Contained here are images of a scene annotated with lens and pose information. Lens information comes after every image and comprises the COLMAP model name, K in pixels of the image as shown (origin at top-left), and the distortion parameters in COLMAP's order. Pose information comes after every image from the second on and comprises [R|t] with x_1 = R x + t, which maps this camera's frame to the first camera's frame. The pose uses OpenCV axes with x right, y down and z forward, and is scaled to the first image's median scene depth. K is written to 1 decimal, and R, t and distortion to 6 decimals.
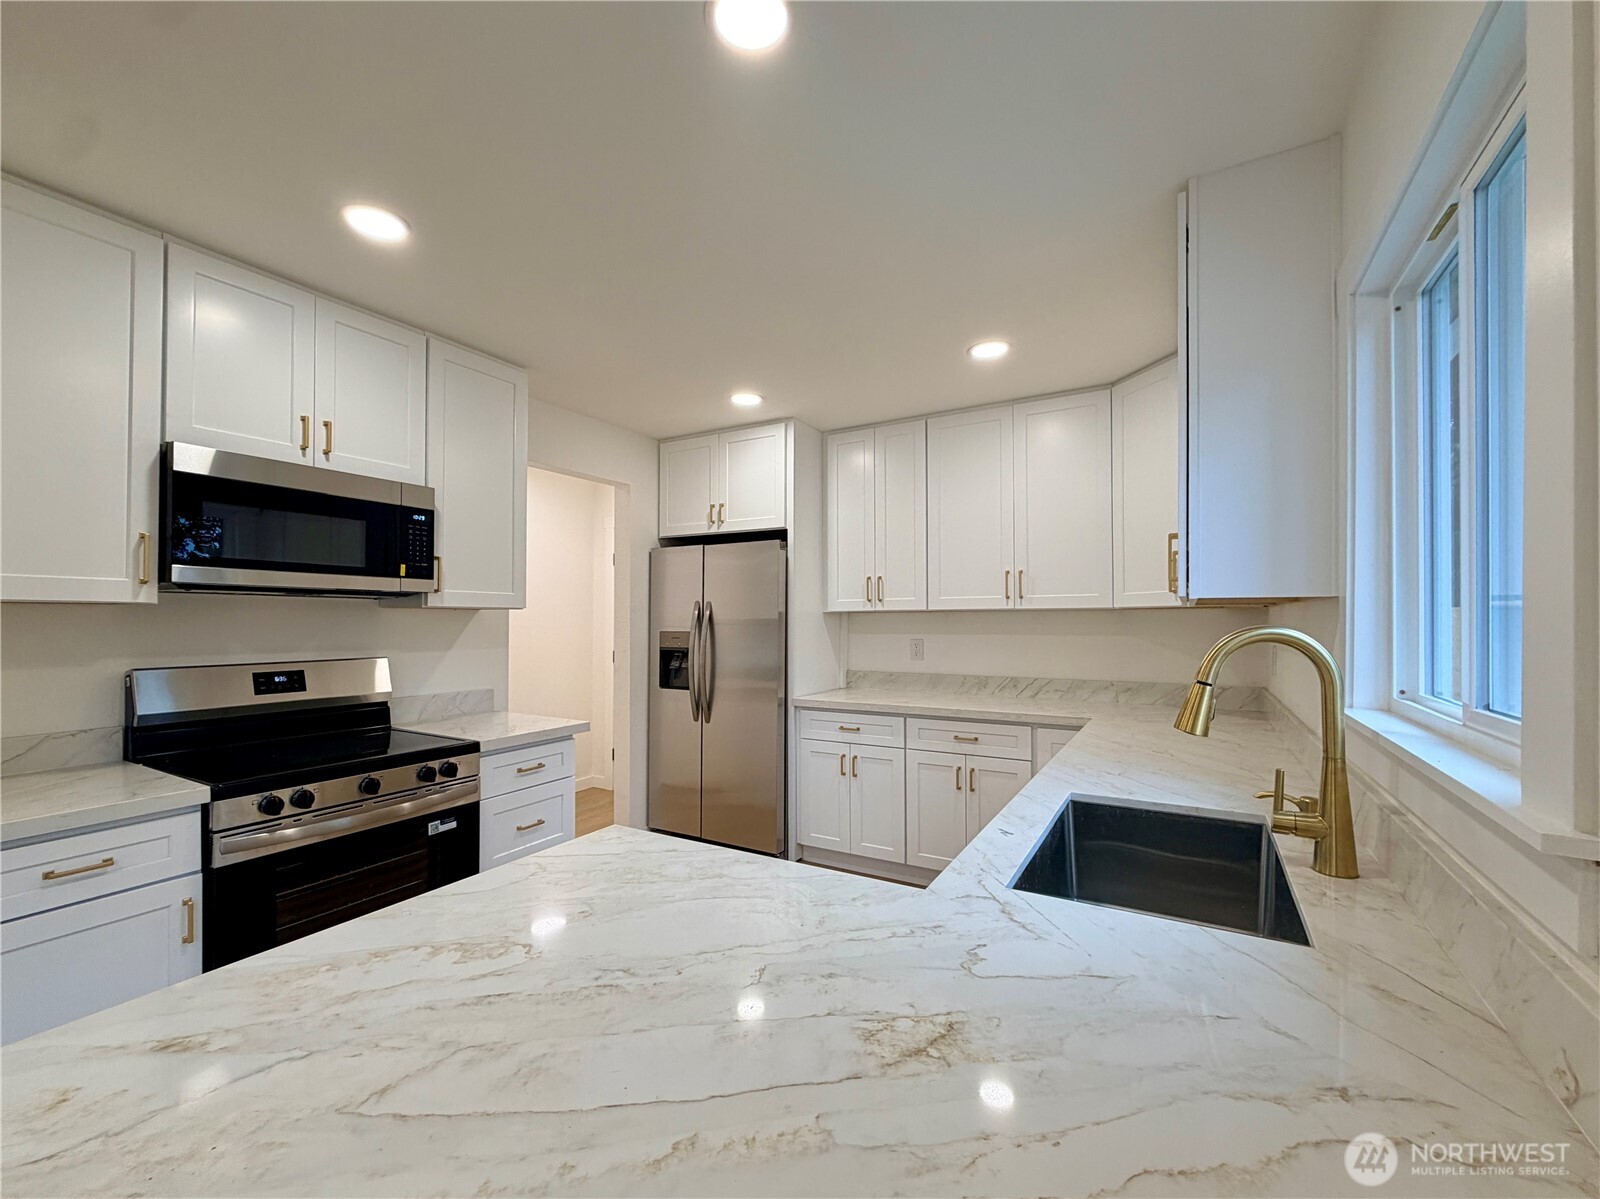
lens RADIAL K [[653.7, 0, 801.0], [0, 653.7, 618.7], [0, 0, 1]] dist [0.000287, -0.000366]
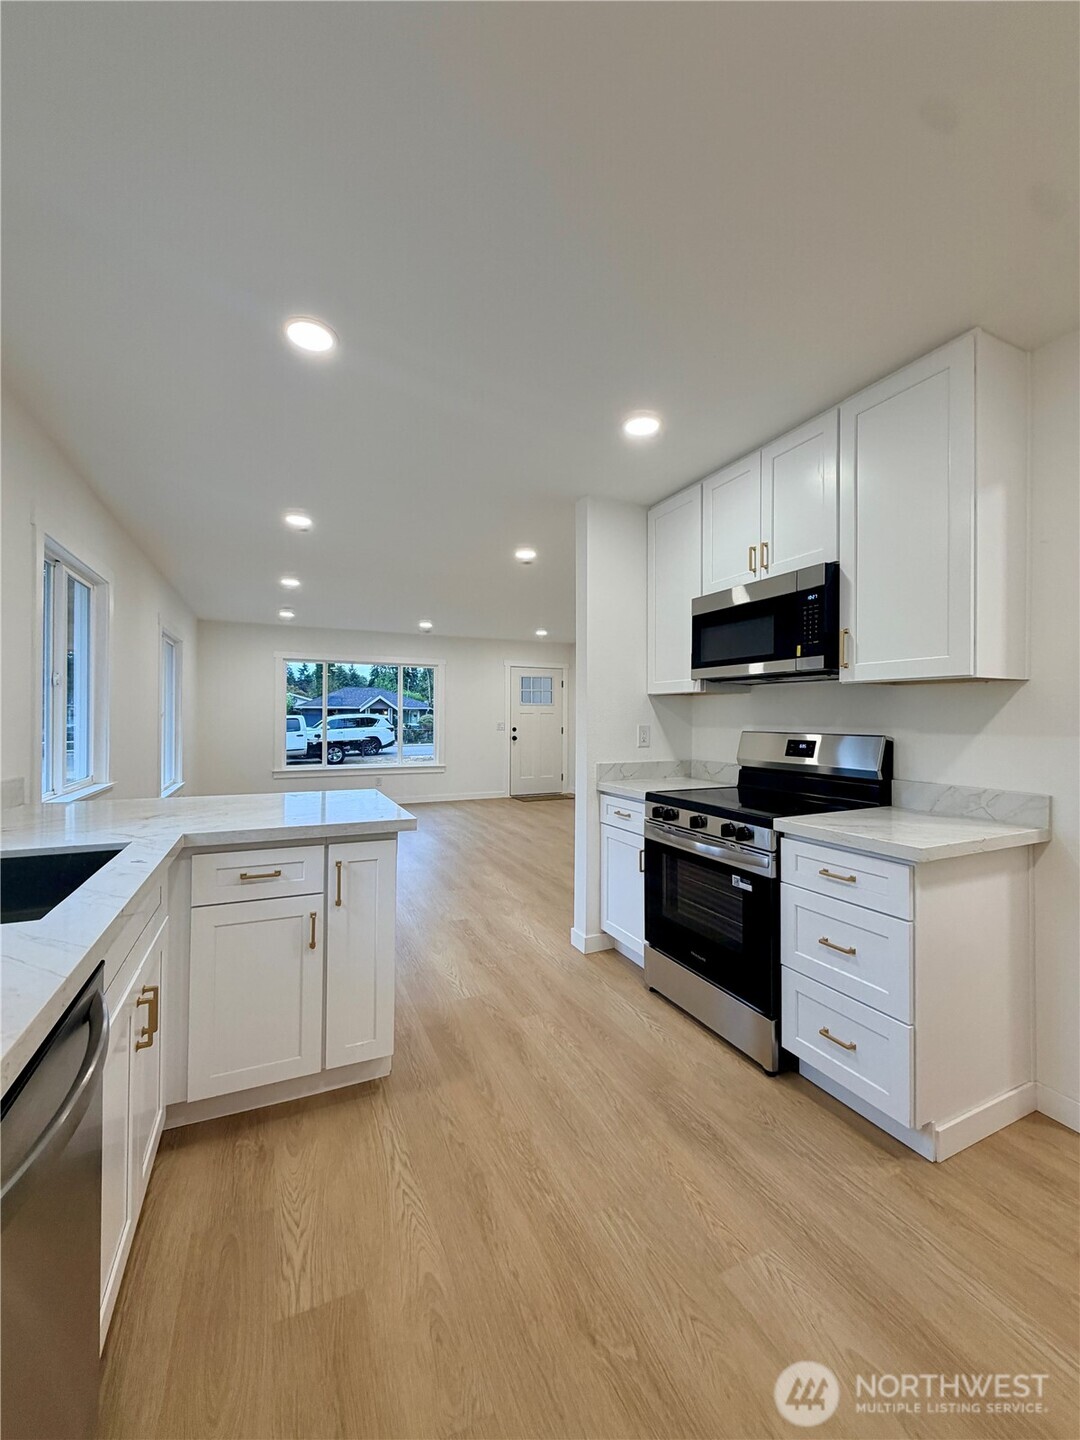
lens RADIAL K [[568.6, 0, 540.0], [0, 568.6, 720.0], [0, 0, 1]] dist [-0.000373, -0.000636]
pose [[-0.578303, 0.001474, -0.815821, 0.400710], [-0.002220, 0.999992, 0.003380, 0.037199], [0.815819, 0.003766, -0.578295, 1.194172]]
